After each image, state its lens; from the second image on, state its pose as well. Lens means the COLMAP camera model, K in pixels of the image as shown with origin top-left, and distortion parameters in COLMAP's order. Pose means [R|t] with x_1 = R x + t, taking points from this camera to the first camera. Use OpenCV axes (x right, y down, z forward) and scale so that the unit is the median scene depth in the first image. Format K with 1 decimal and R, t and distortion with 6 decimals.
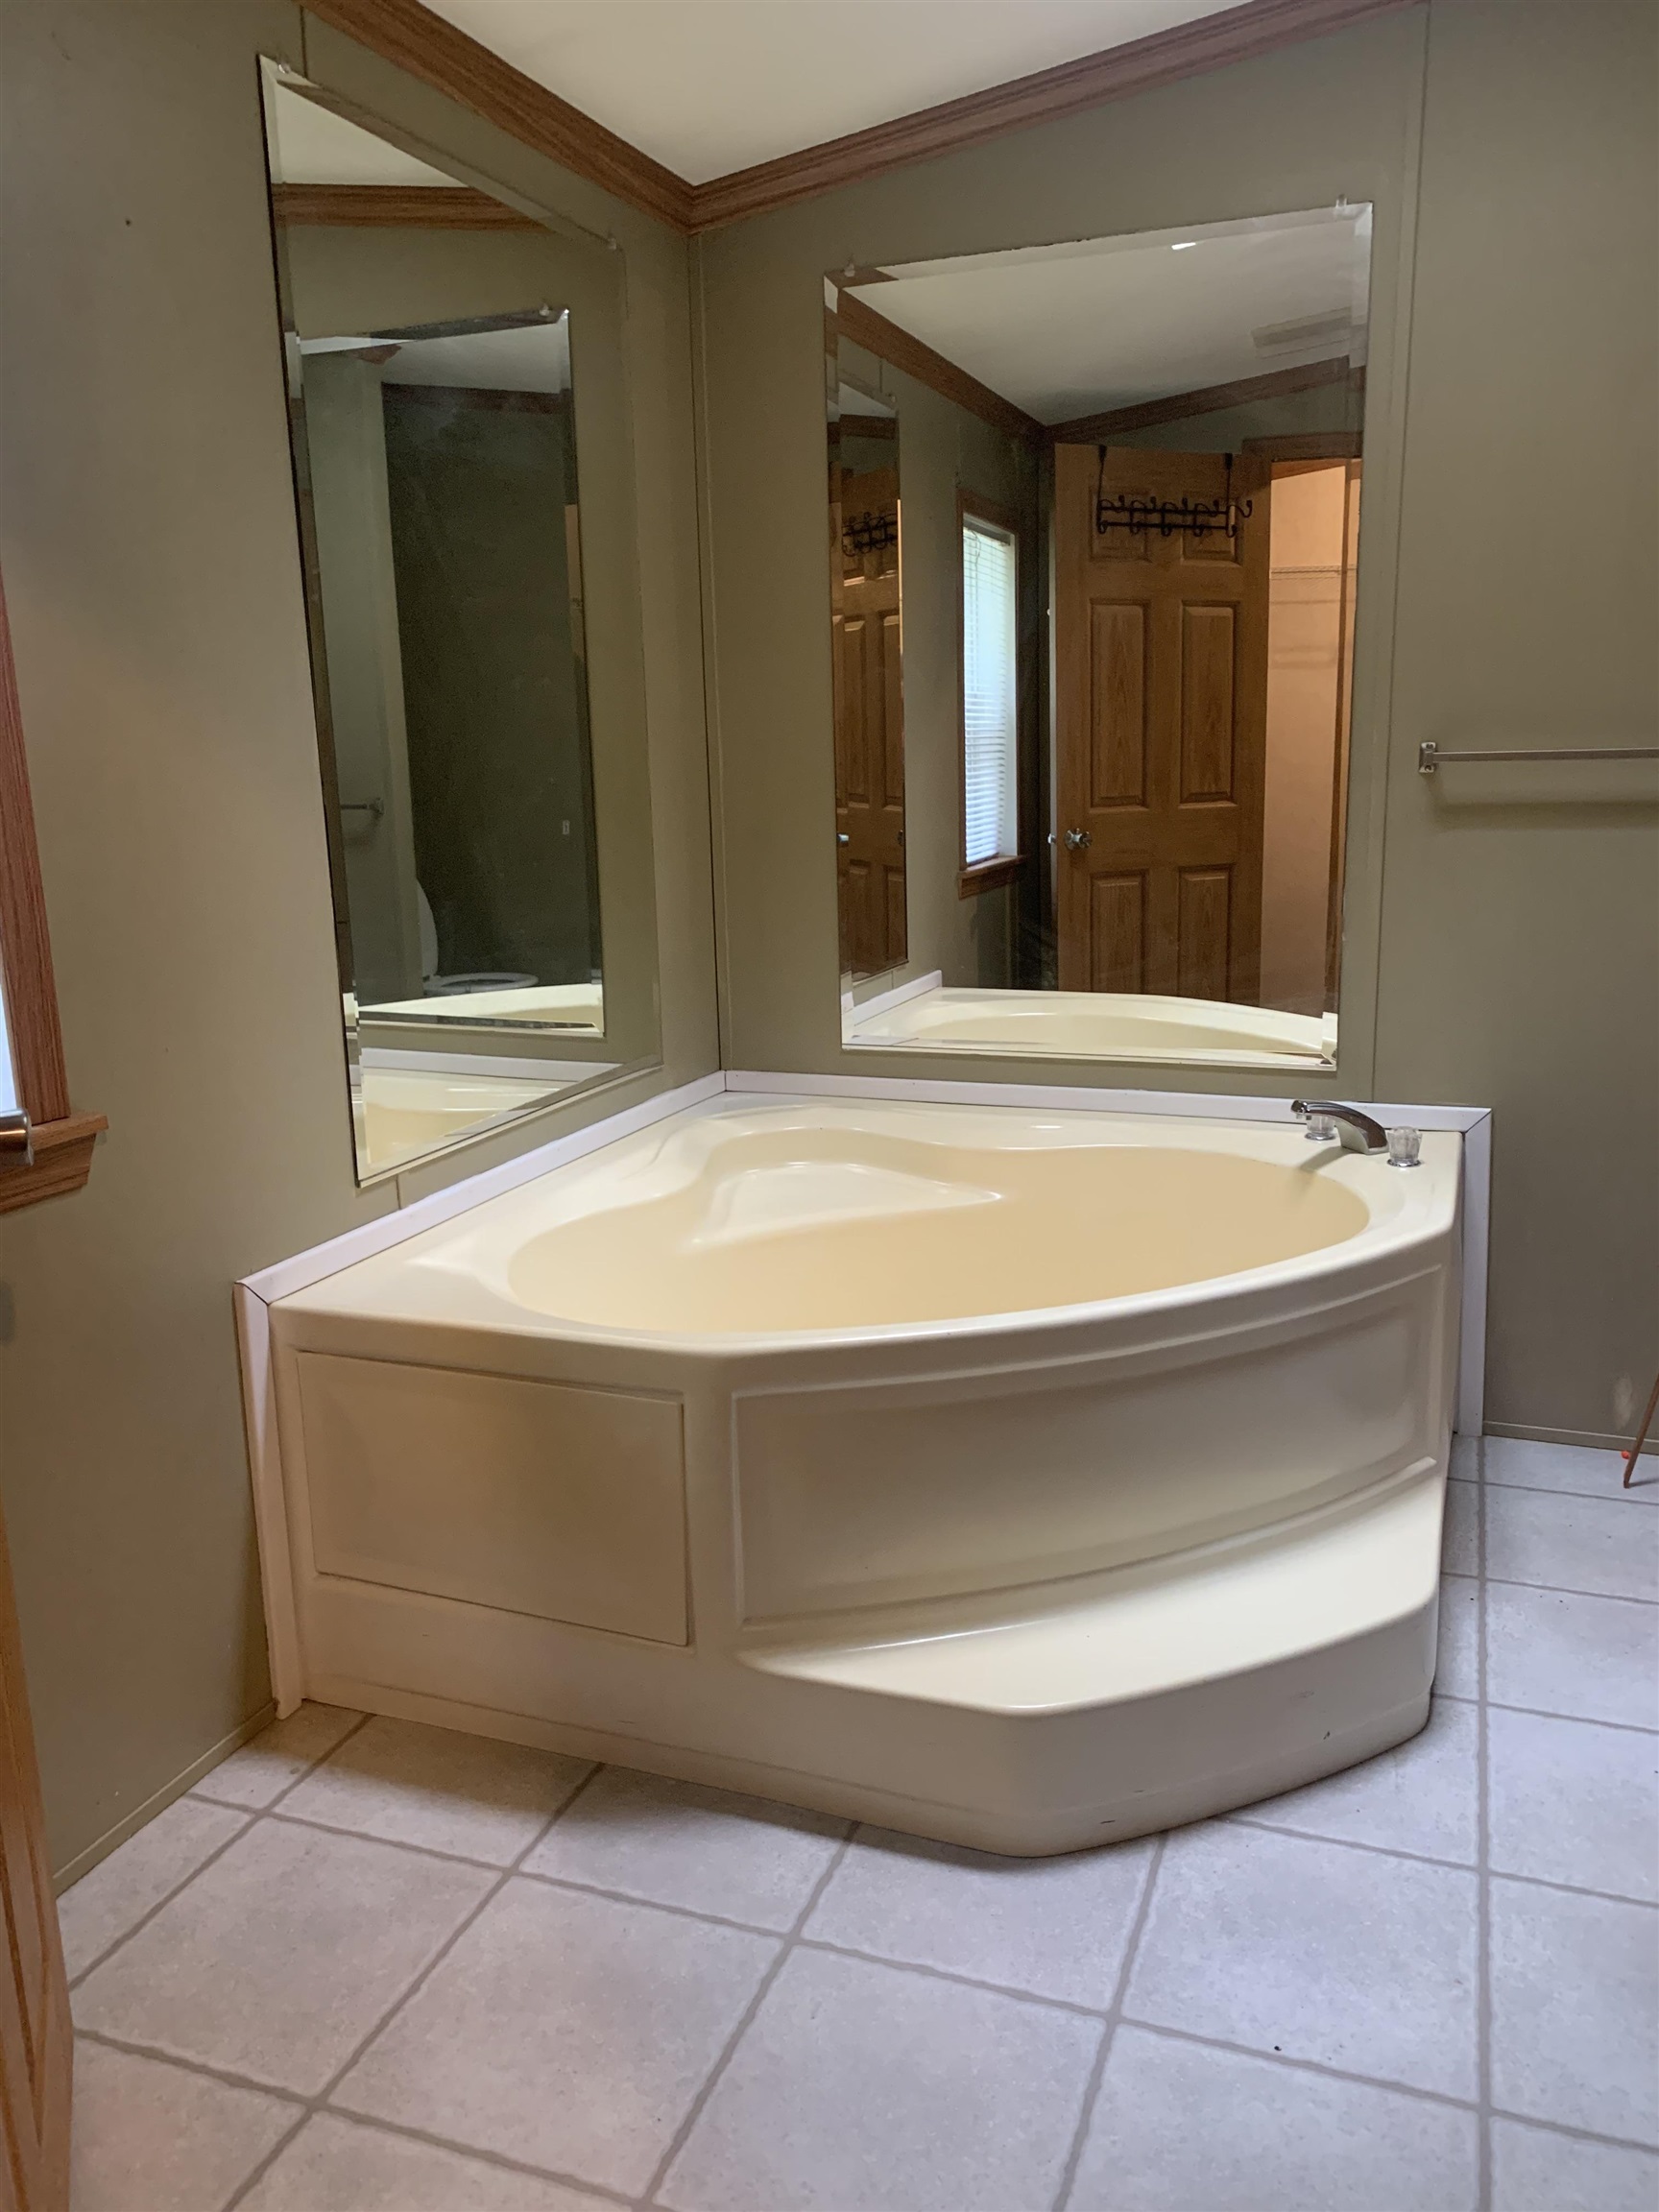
lens RADIAL K [[1690.7, 0, 829.3], [0, 1690.7, 1103.8], [0, 0, 1]] dist [0.053210, -0.051229]
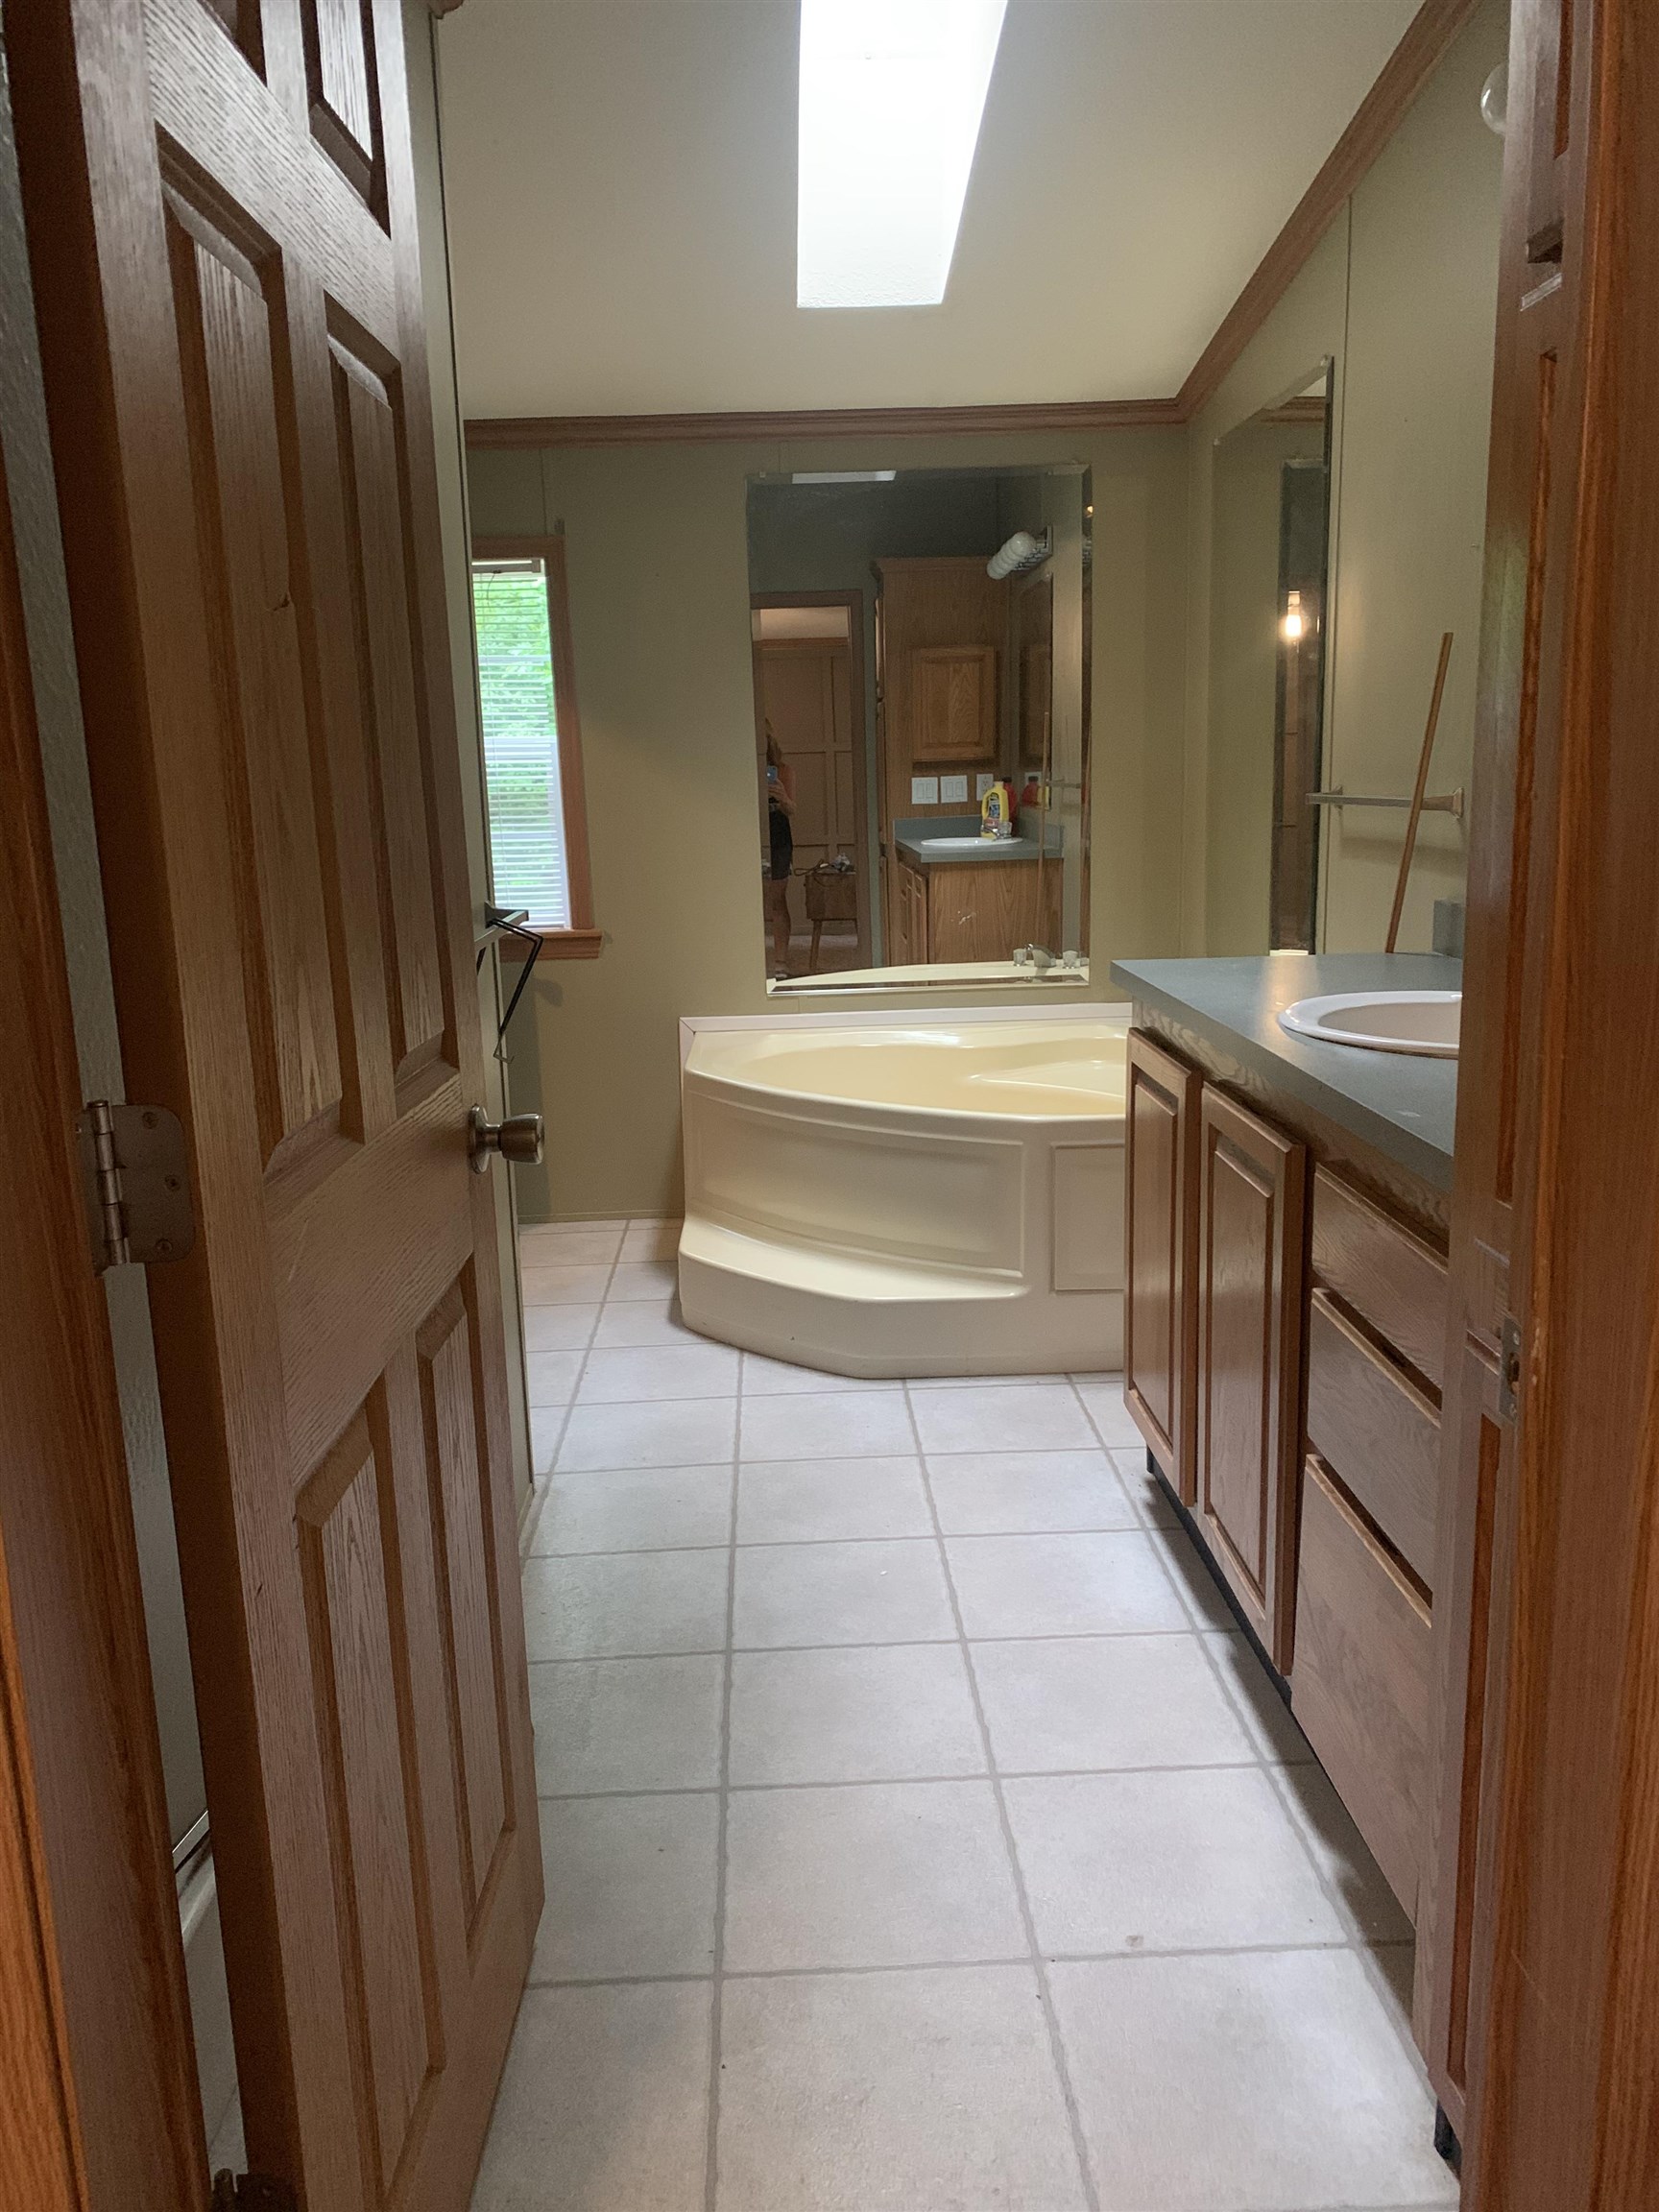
lens RADIAL K [[1690.7, 0, 828.8], [0, 1690.7, 1110.4], [0, 0, 1]] dist [0.053210, -0.051229]
pose [[0.386618, 0.196567, -0.901048, 2.004002], [-0.172300, 0.975214, 0.138817, -0.136840], [0.906002, 0.101582, 0.410904, 0.275593]]
